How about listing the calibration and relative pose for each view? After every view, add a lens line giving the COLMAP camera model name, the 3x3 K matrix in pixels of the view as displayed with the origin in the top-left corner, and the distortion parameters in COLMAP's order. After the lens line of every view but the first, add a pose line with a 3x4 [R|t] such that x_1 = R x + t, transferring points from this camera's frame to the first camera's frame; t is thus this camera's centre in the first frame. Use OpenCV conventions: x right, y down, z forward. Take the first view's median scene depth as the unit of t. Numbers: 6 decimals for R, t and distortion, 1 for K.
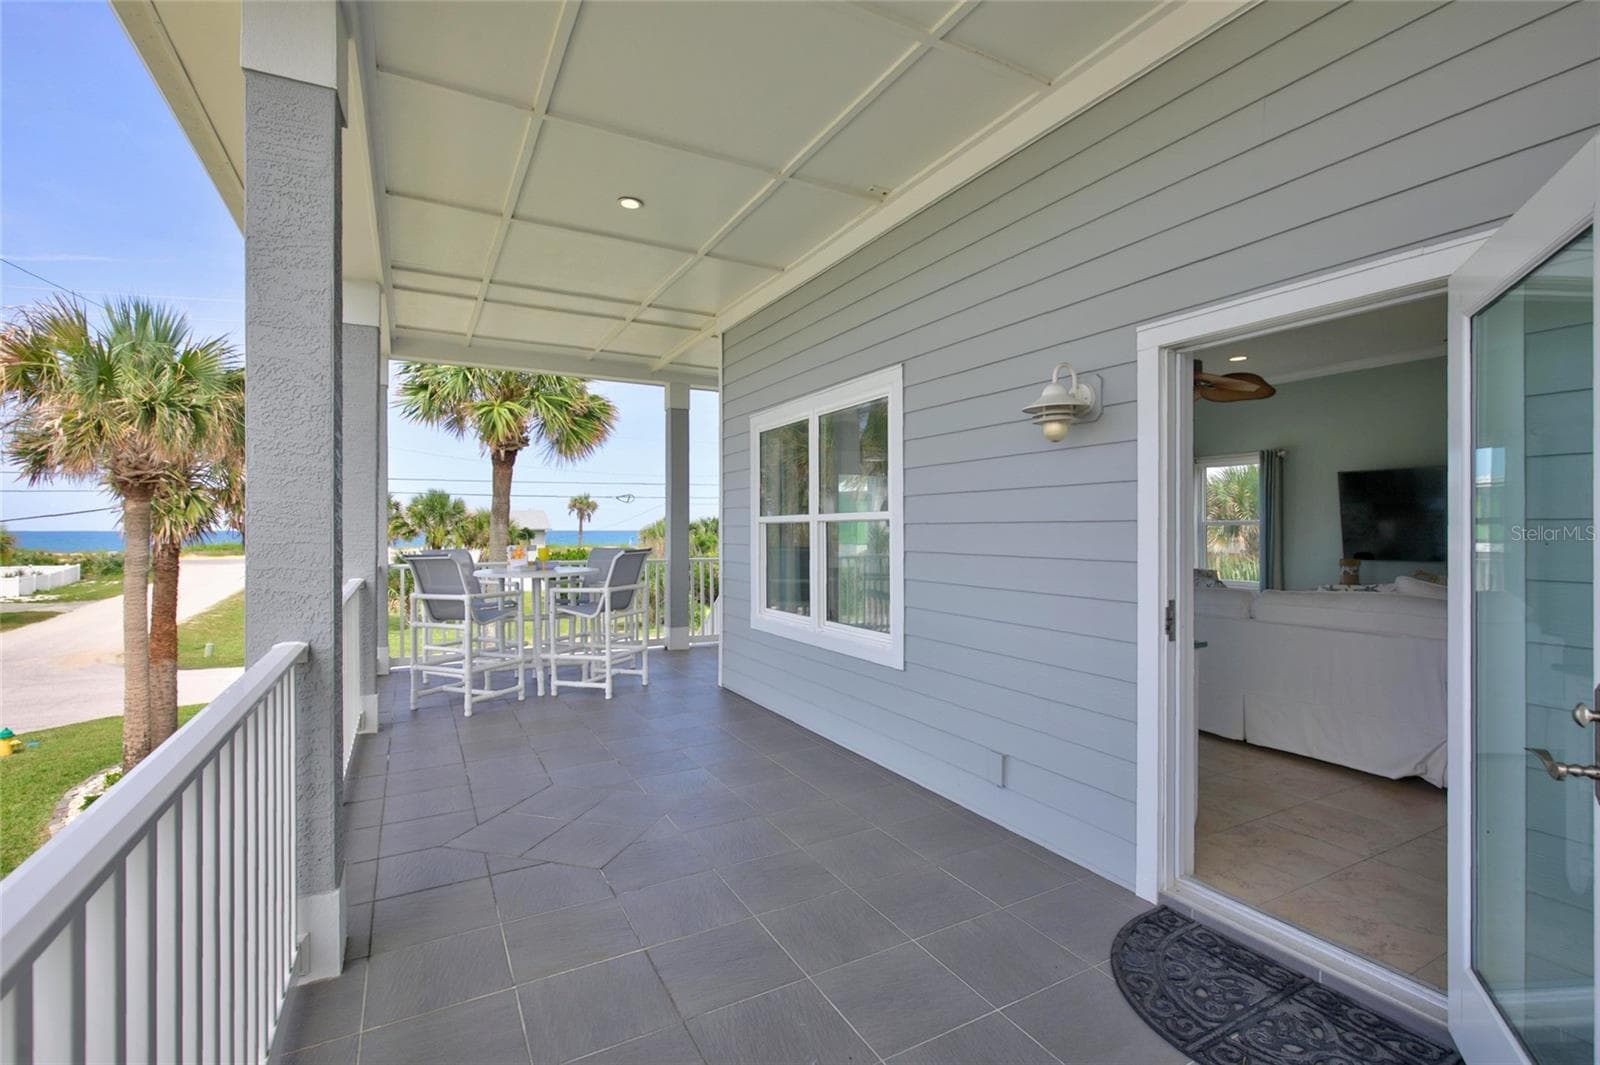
lens RADIAL K [[721.5, 0, 809.9], [0, 721.5, 530.0], [0, 0, 1]] dist [-0.000826, -0.000108]
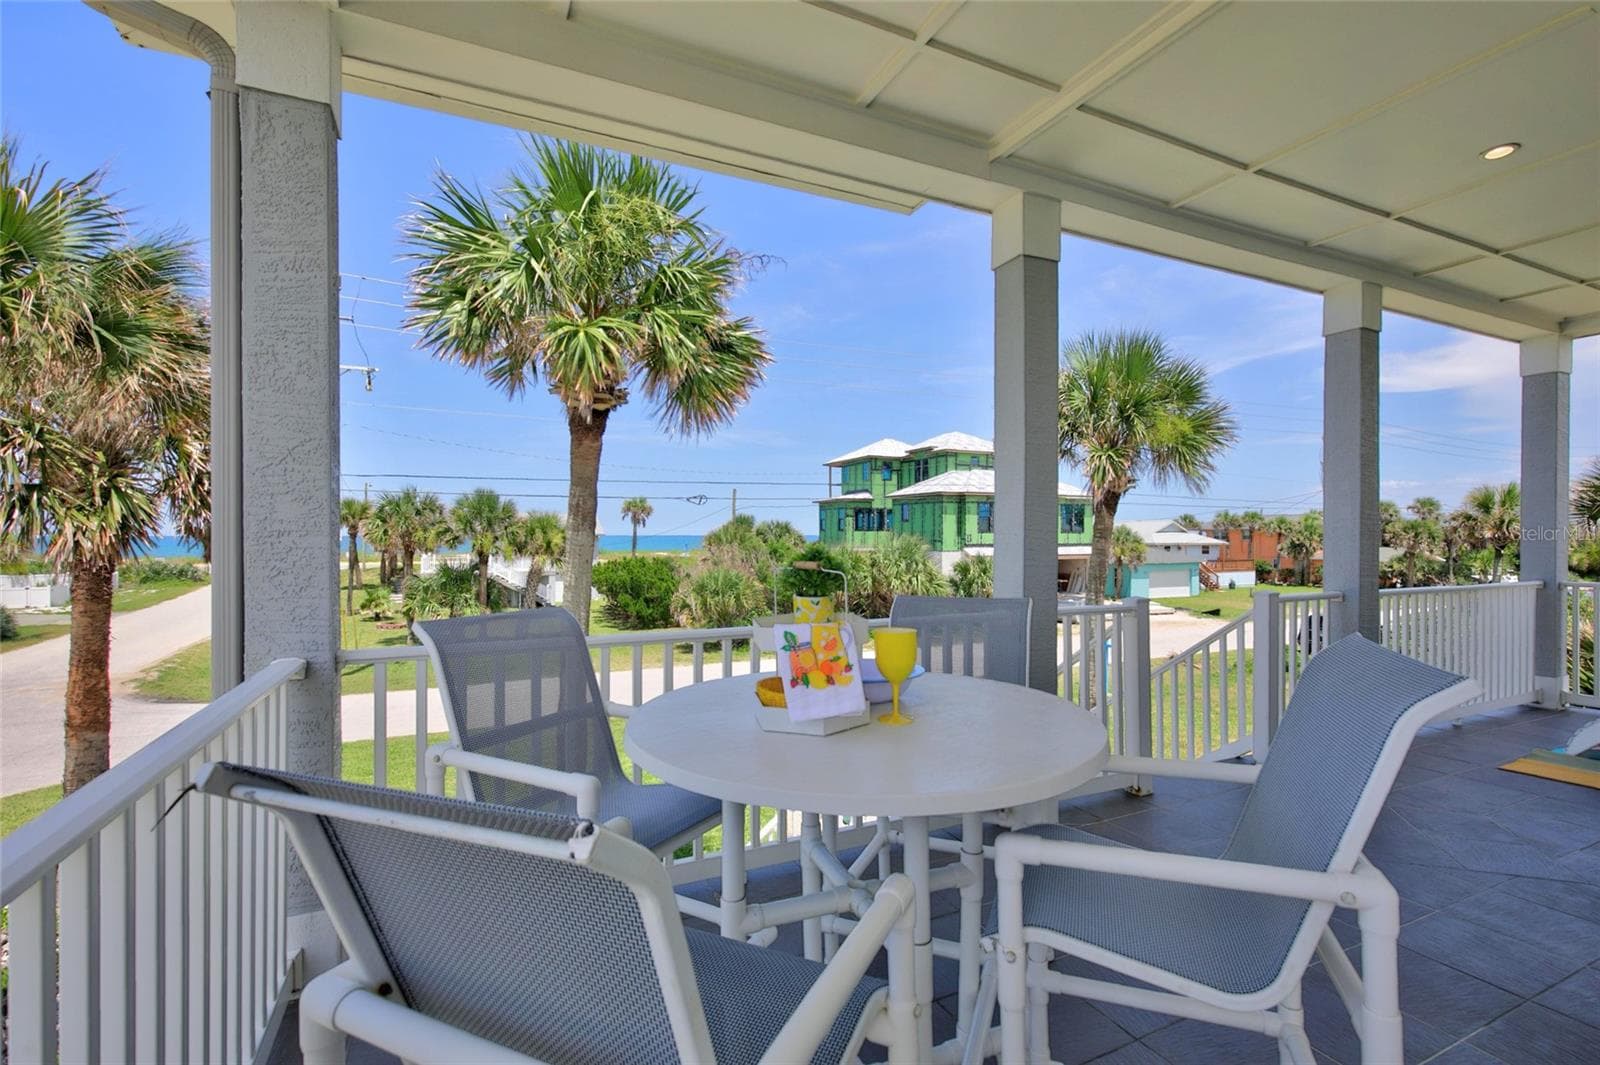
lens RADIAL K [[721.5, 0, 812.9], [0, 721.5, 537.0], [0, 0, 1]] dist [-0.000826, -0.000108]
pose [[0.998715, -0.000530, -0.050685, -0.082480], [0.000680, 0.999995, 0.002952, -0.001587], [0.050683, -0.002982, 0.998710, 0.161111]]
